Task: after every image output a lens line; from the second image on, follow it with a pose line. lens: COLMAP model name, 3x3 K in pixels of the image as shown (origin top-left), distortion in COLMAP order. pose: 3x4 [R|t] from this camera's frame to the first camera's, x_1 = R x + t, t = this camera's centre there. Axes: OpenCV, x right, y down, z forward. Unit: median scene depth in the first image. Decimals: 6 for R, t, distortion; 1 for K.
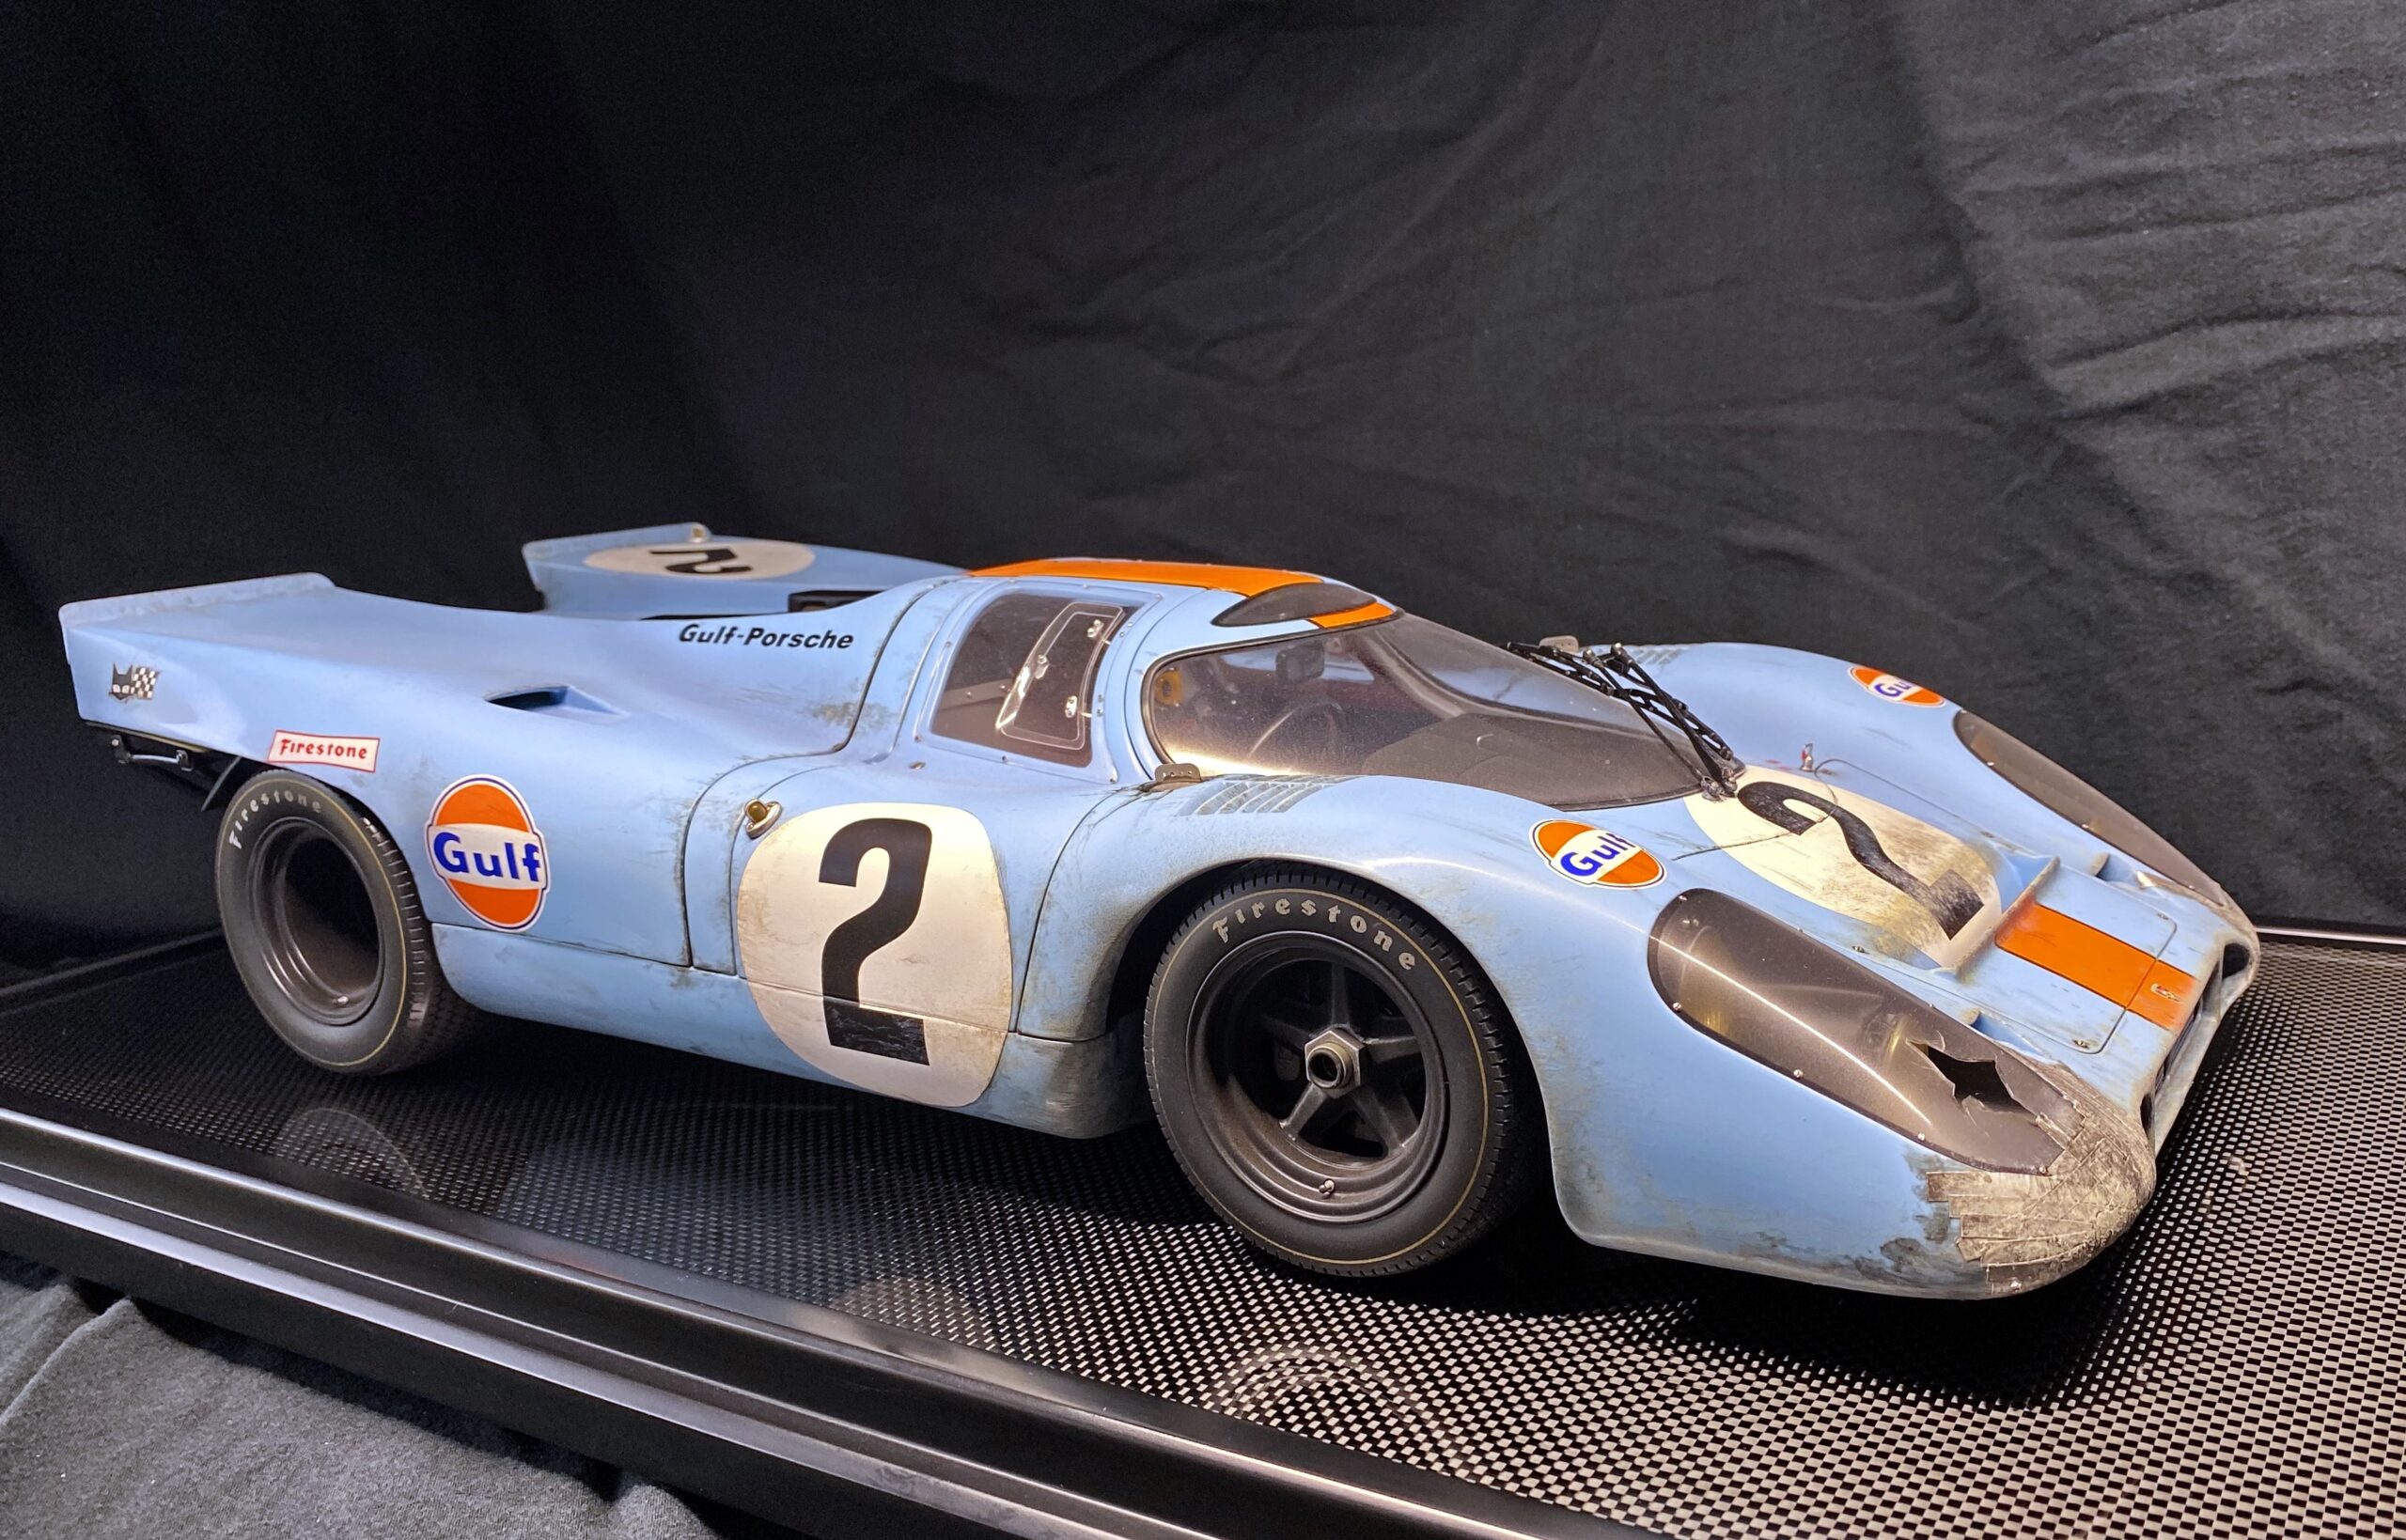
lens RADIAL K [[2126.5, 0, 1209.3], [0, 2126.5, 720.0], [0, 0, 1]] dist [0.097194, -0.438880]
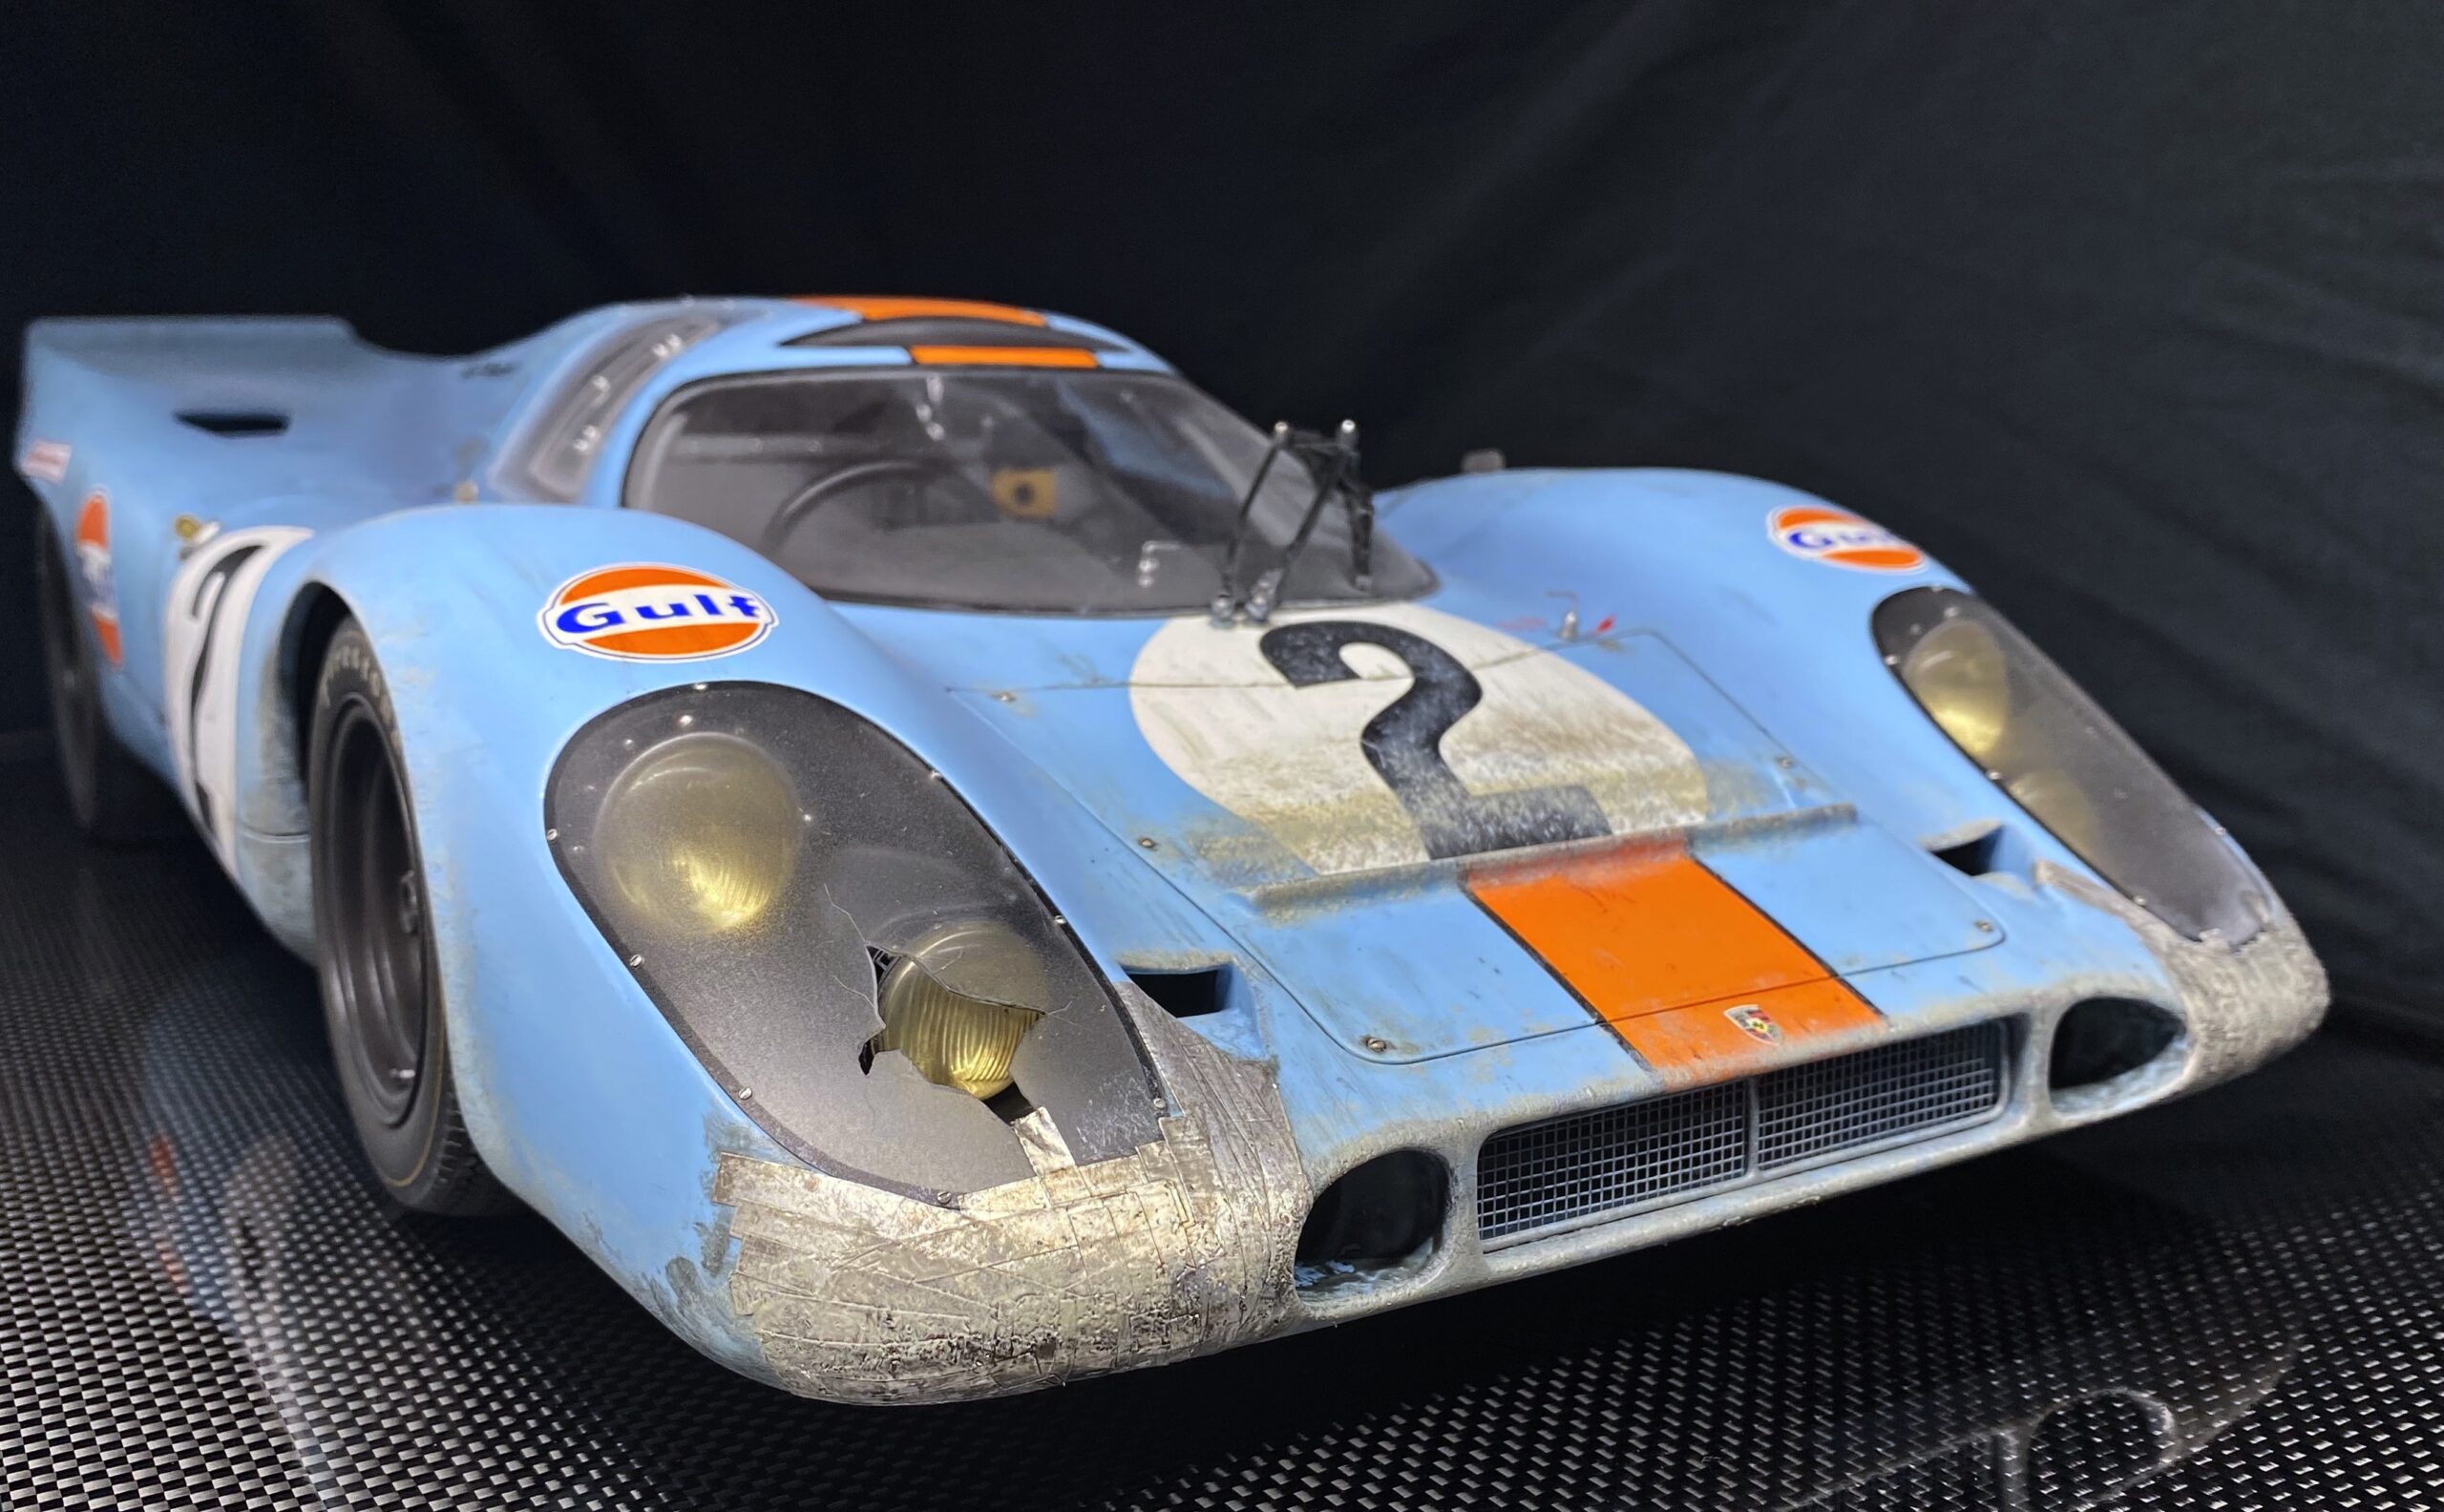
lens RADIAL K [[2463.3, 0, 1222.0], [0, 2463.3, 756.0], [0, 0, 1]] dist [-0.004589, -0.021177]
pose [[0.904728, 0.118497, -0.409176, 0.555582], [-0.114943, 0.992812, 0.033367, 0.052694], [0.410189, 0.016843, 0.911845, 0.346393]]
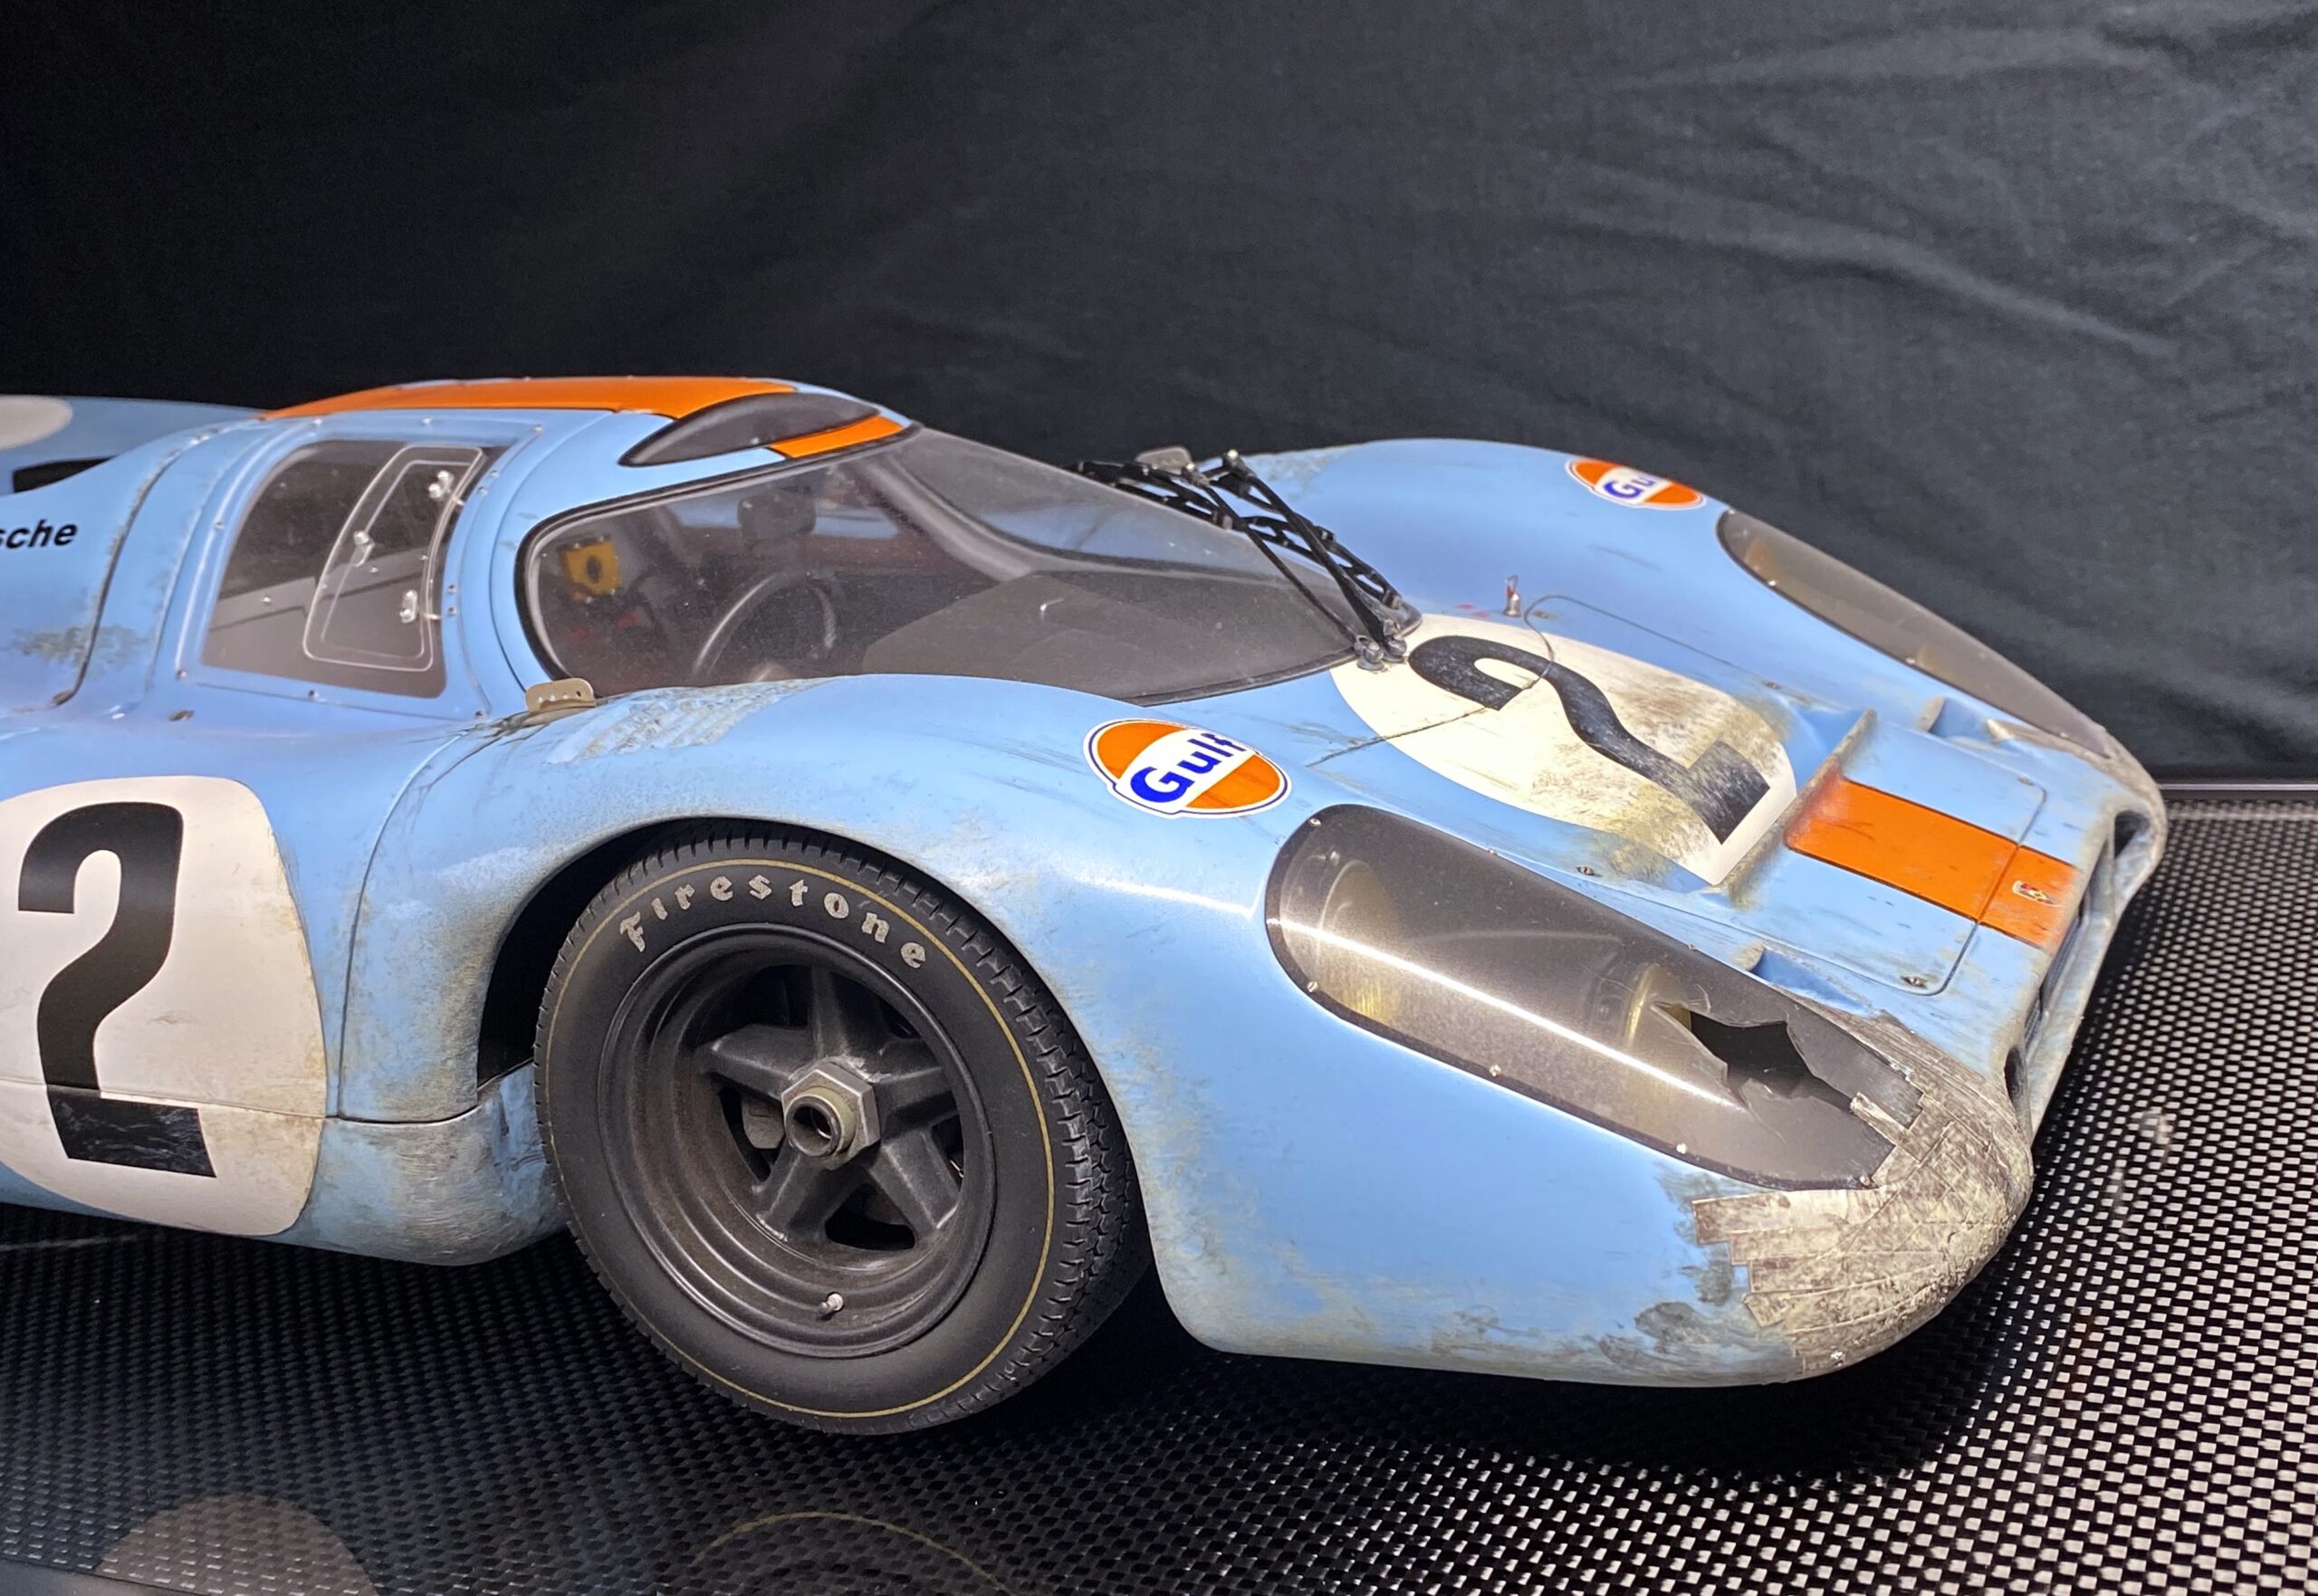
lens RADIAL K [[2881.5, 0, 1157.3], [0, 2881.5, 736.8], [0, 0, 1]] dist [0.260546, -1.644055]
pose [[0.988900, -0.085198, 0.121731, 0.055786], [0.079120, 0.995405, 0.053927, 0.004022], [-0.125766, -0.043697, 0.991097, 0.098418]]
